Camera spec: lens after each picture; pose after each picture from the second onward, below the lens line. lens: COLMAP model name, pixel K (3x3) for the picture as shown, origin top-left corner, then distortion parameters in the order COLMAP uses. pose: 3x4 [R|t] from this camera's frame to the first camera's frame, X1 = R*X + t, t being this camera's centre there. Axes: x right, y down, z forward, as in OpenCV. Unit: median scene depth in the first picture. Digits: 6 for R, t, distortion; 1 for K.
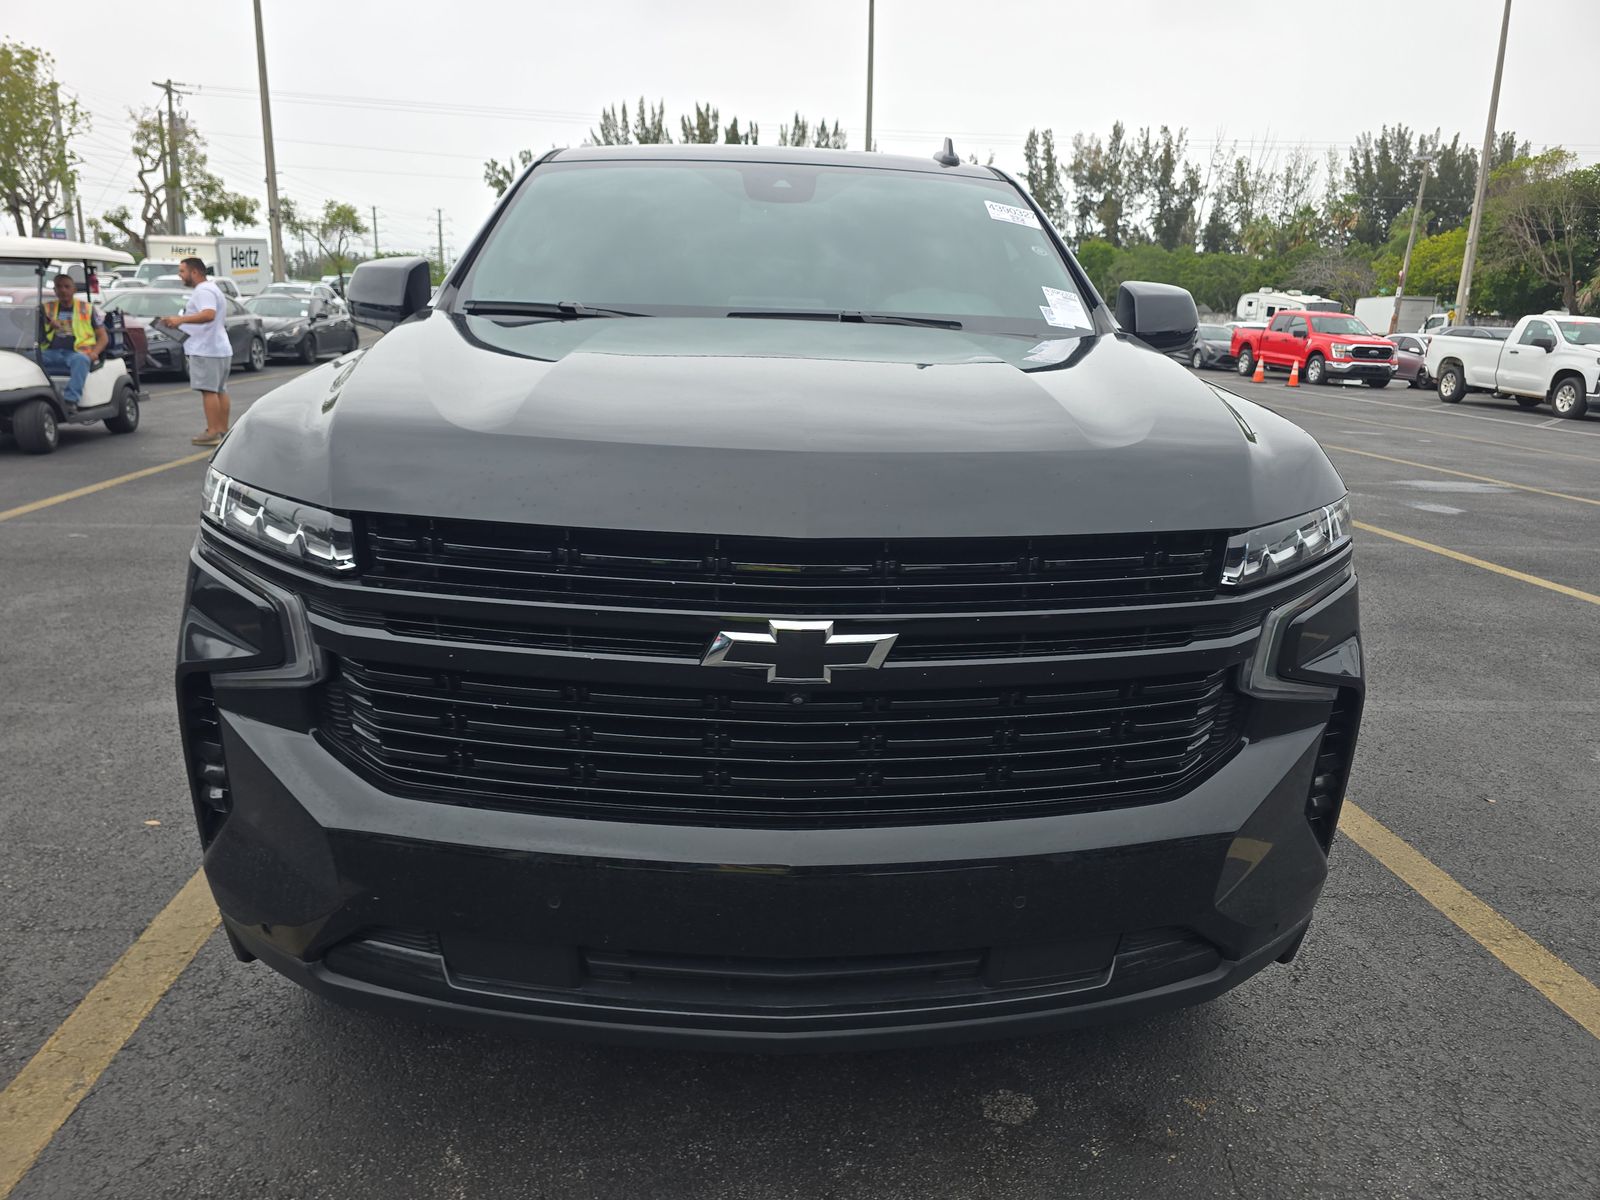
lens RADIAL K [[1079.0, 0, 800.0], [0, 1079.0, 600.0], [0, 0, 1]] dist [0.071134, -0.068051]
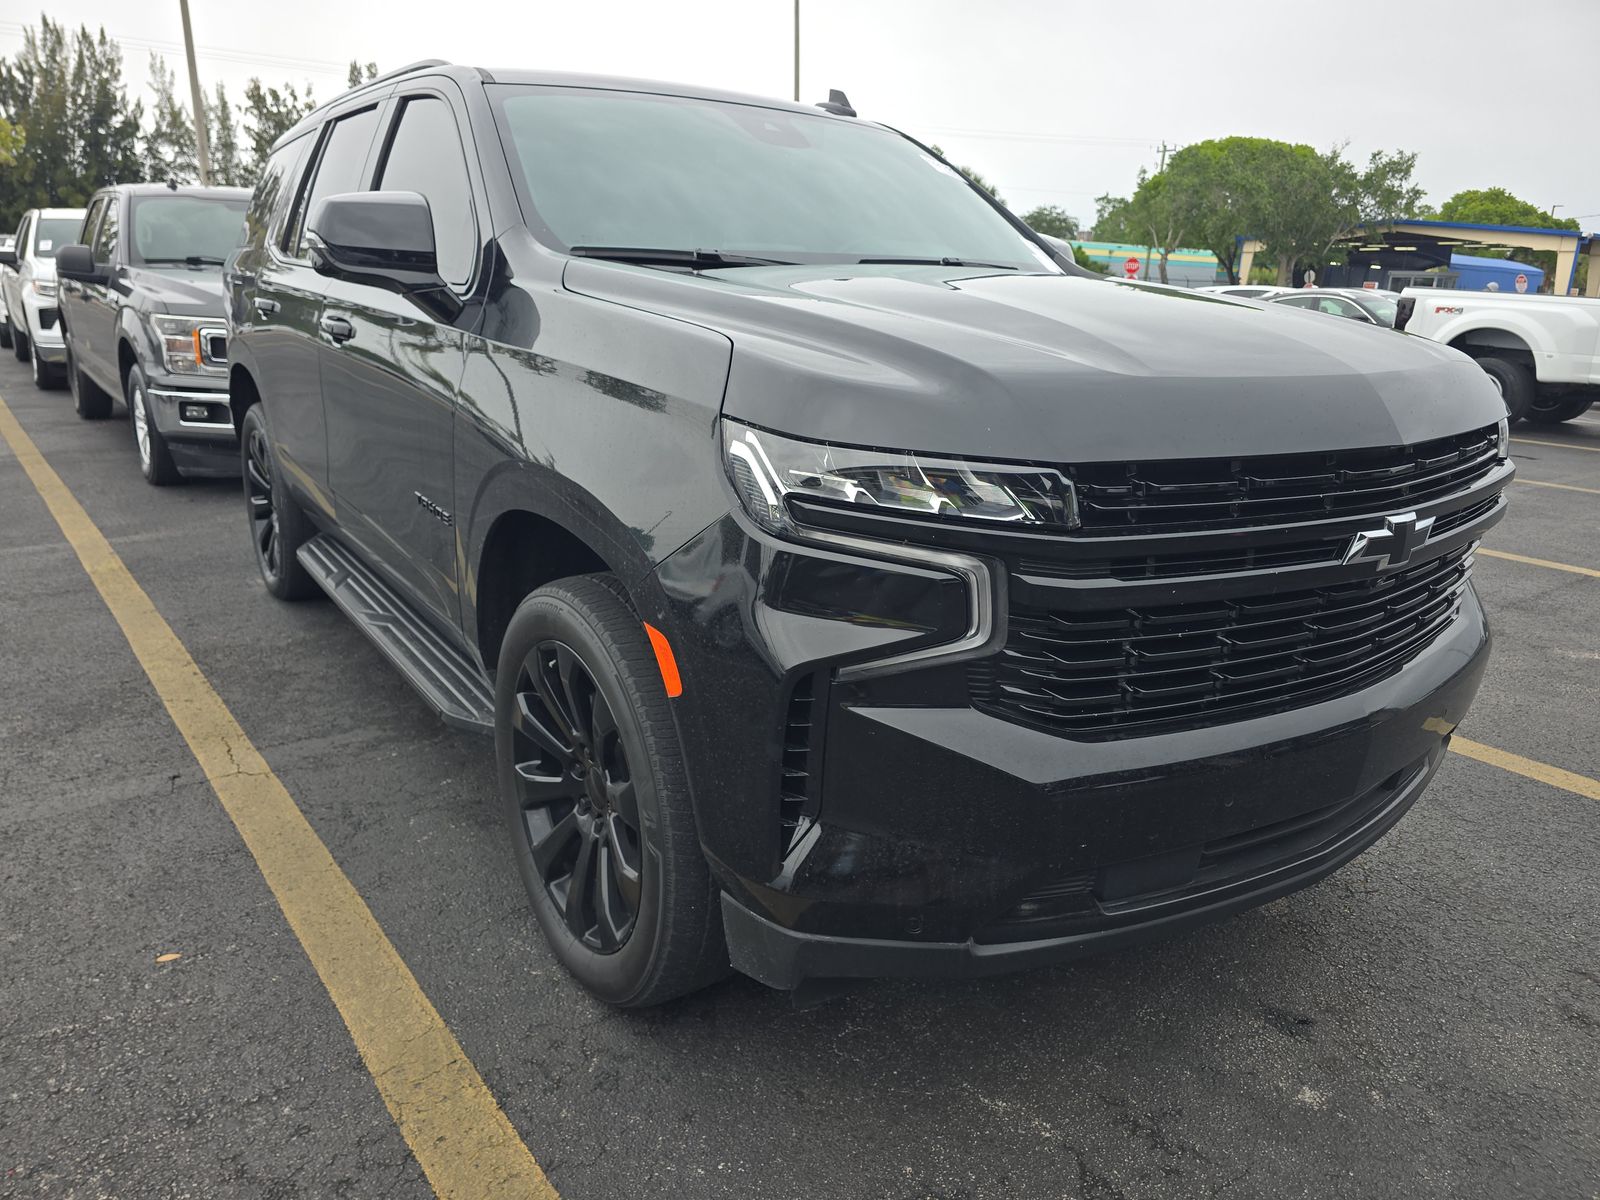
lens RADIAL K [[1079.0, 0, 800.0], [0, 1079.0, 600.0], [0, 0, 1]] dist [0.071134, -0.068051]
pose [[0.841947, -0.159377, 0.515485, -1.057735], [0.137103, 0.987215, 0.081295, -0.067987], [-0.521851, 0.002228, 0.853034, 0.266887]]
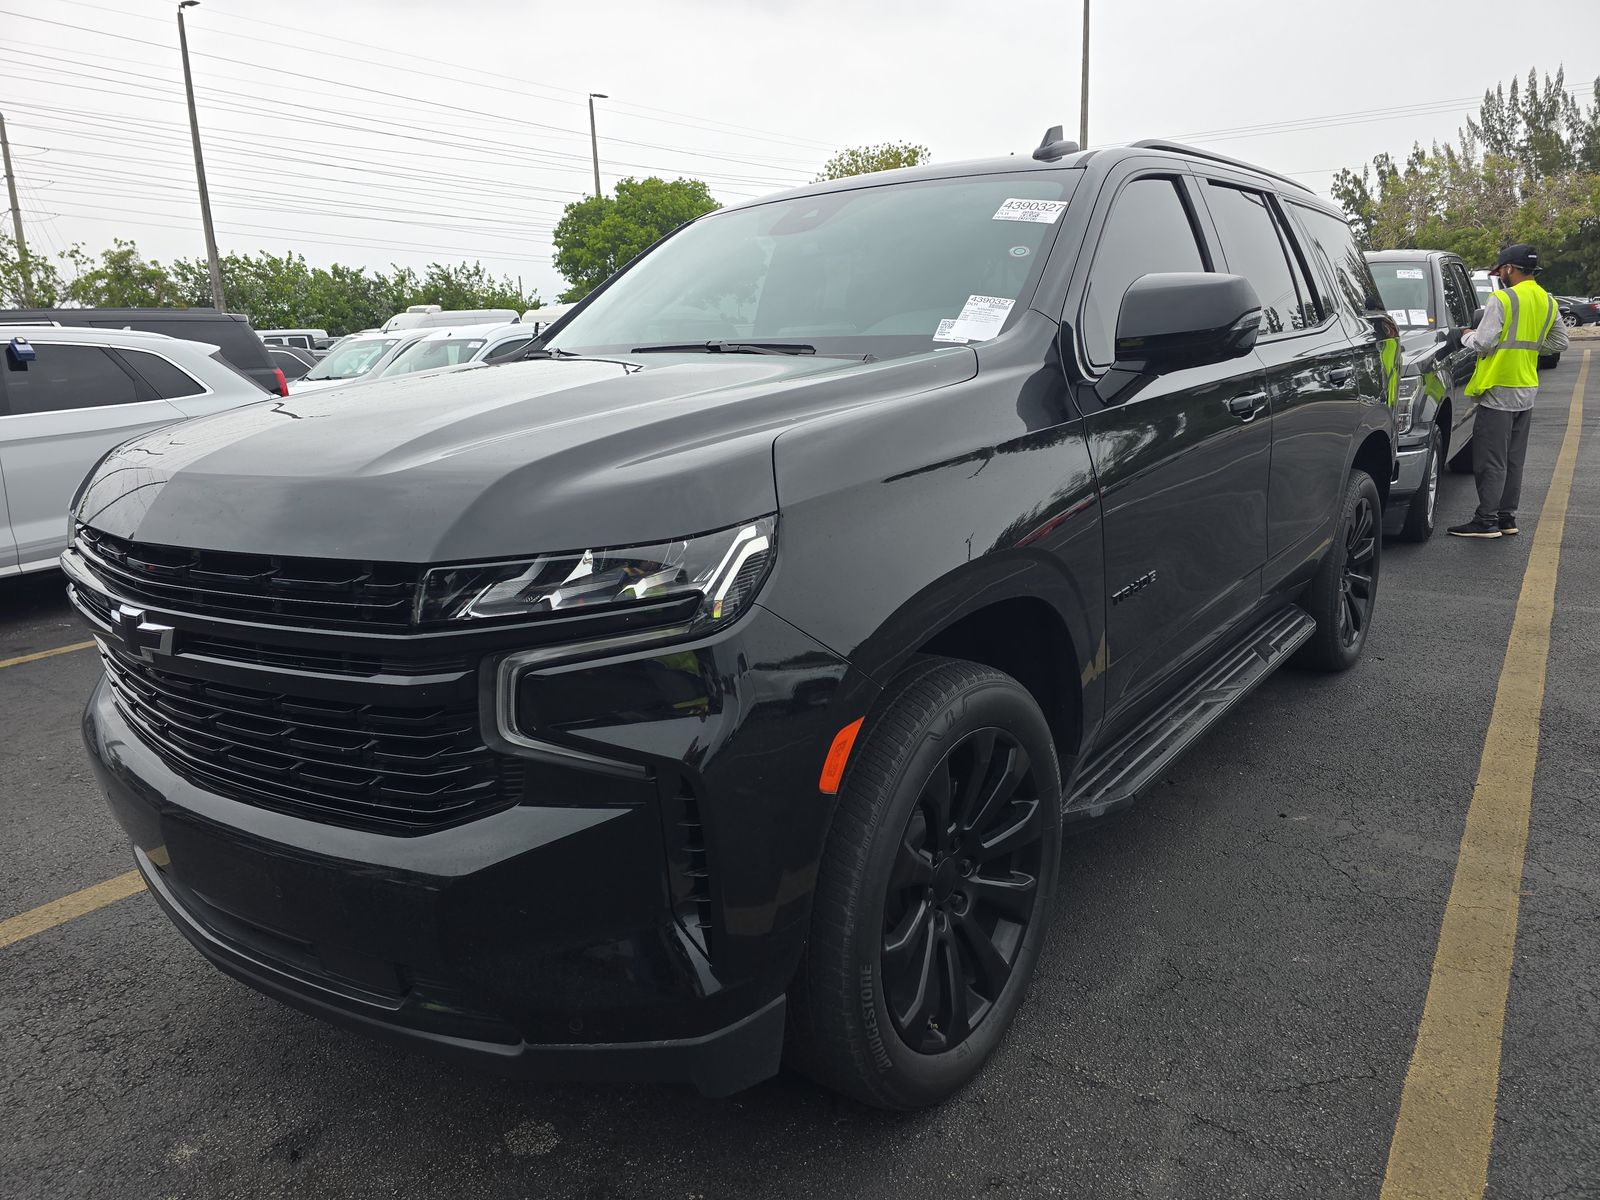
lens RADIAL K [[1079.0, 0, 800.0], [0, 1079.0, 600.0], [0, 0, 1]] dist [0.071134, -0.068051]
pose [[0.757186, 0.088634, -0.647159, 1.226022], [-0.104381, 0.994438, 0.014069, -0.077305], [0.644806, 0.056898, 0.762226, 0.462174]]
